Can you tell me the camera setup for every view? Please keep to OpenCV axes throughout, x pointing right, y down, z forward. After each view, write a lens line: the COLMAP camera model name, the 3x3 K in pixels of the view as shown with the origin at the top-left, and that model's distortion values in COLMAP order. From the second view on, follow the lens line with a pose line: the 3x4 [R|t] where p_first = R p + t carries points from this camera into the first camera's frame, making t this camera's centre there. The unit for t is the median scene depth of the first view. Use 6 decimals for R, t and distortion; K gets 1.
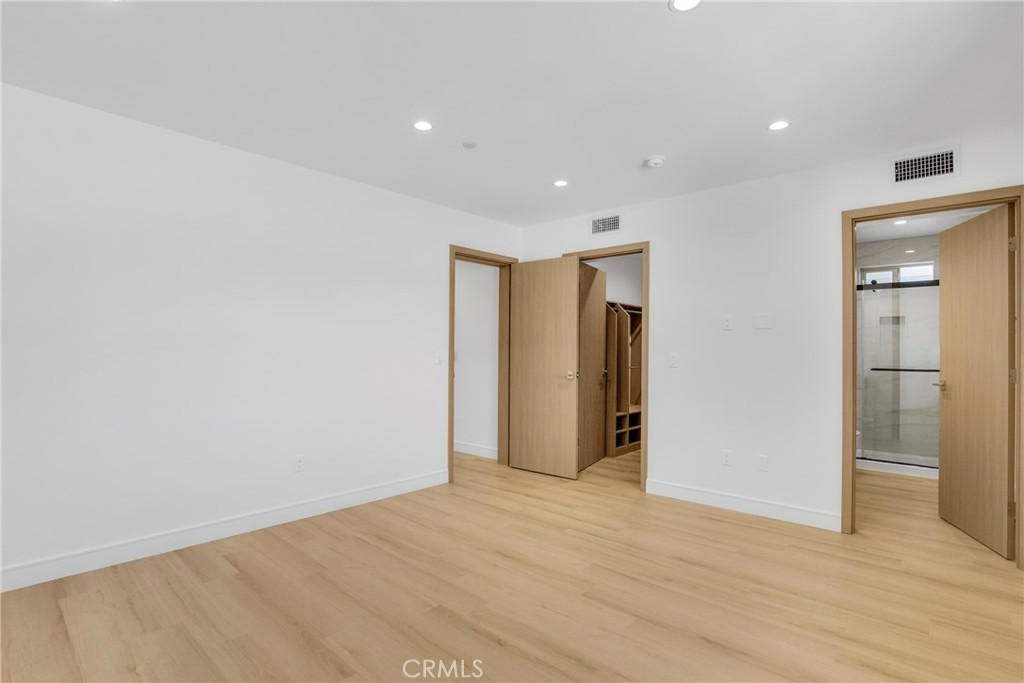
lens RADIAL K [[478.7, 0, 508.1], [0, 478.7, 341.8], [0, 0, 1]] dist [-0.009705, 0.000200]
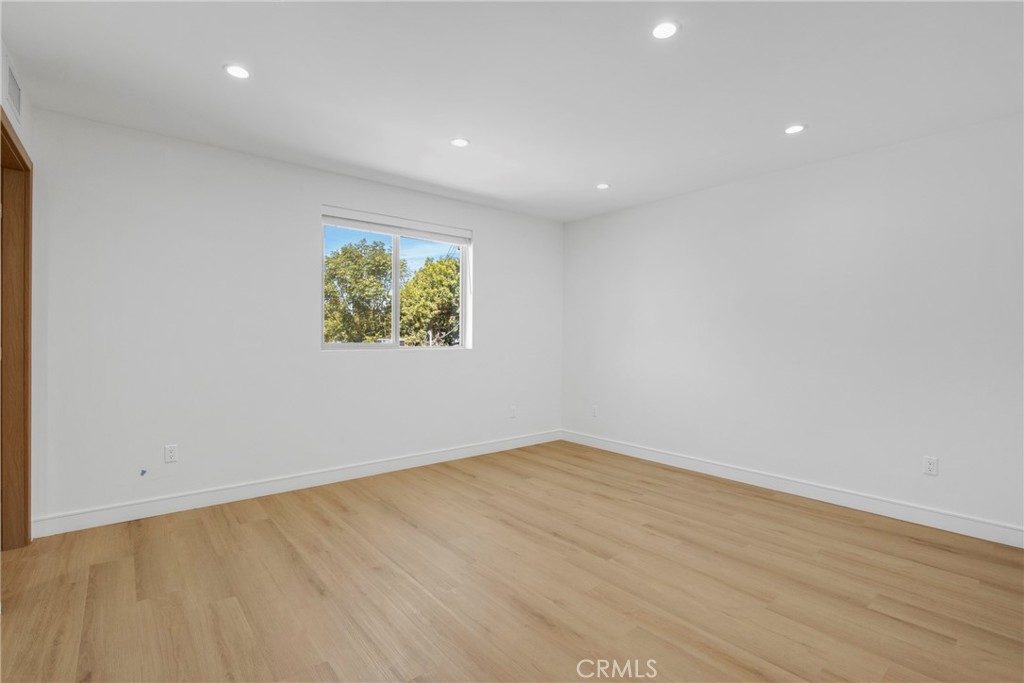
lens RADIAL K [[478.7, 0, 508.1], [0, 478.7, 341.8], [0, 0, 1]] dist [-0.009705, 0.000200]
pose [[-0.989278, -0.017999, 0.144931, -0.066531], [-0.019050, 0.999801, -0.005870, 0.047345], [-0.144796, -0.008568, -0.989424, 2.185179]]
